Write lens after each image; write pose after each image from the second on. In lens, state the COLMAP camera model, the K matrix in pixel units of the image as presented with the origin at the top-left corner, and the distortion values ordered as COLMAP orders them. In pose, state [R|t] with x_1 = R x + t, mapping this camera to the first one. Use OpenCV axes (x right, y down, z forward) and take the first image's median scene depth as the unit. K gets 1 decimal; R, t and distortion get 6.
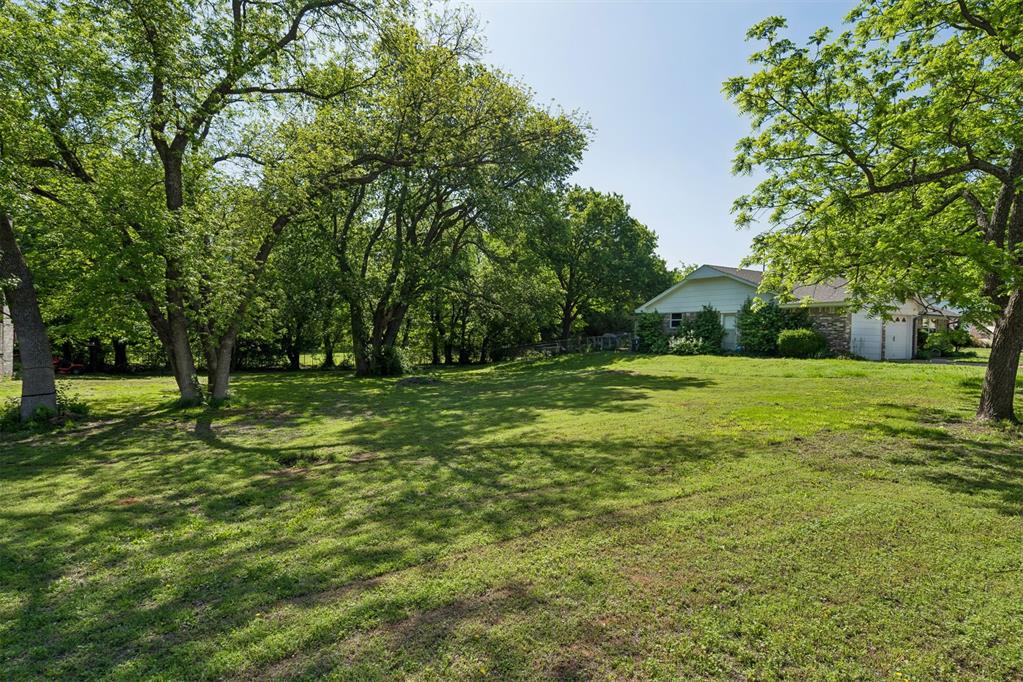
lens RADIAL K [[513.9, 0, 492.2], [0, 513.9, 334.6], [0, 0, 1]] dist [0.001857, 0.000630]
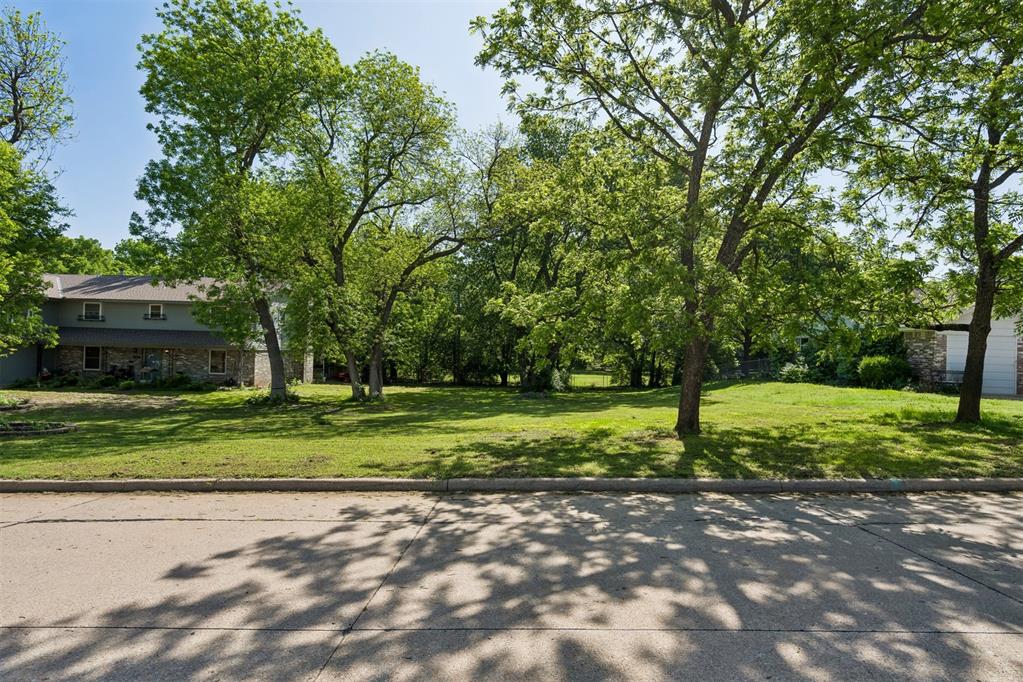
lens RADIAL K [[513.9, 0, 503.2], [0, 513.9, 348.1], [0, 0, 1]] dist [0.001857, 0.000630]
pose [[0.859946, -0.001946, -0.510381, 0.409748], [-0.008336, 0.999806, -0.017857, -0.003025], [0.510316, 0.019611, 0.859763, -0.110134]]
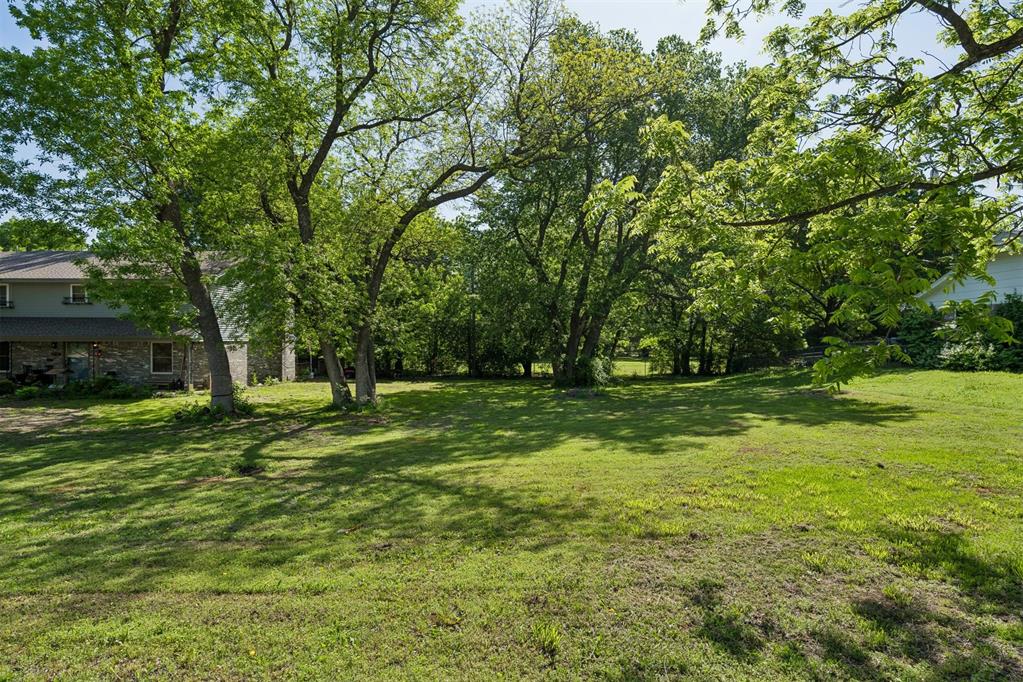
lens RADIAL K [[513.9, 0, 511.1], [0, 513.9, 339.0], [0, 0, 1]] dist [0.001857, 0.000630]
pose [[0.857180, -0.016872, -0.514740, 0.220559], [0.013858, 0.999857, -0.009695, -0.002811], [0.514830, 0.001177, 0.857292, 0.127028]]
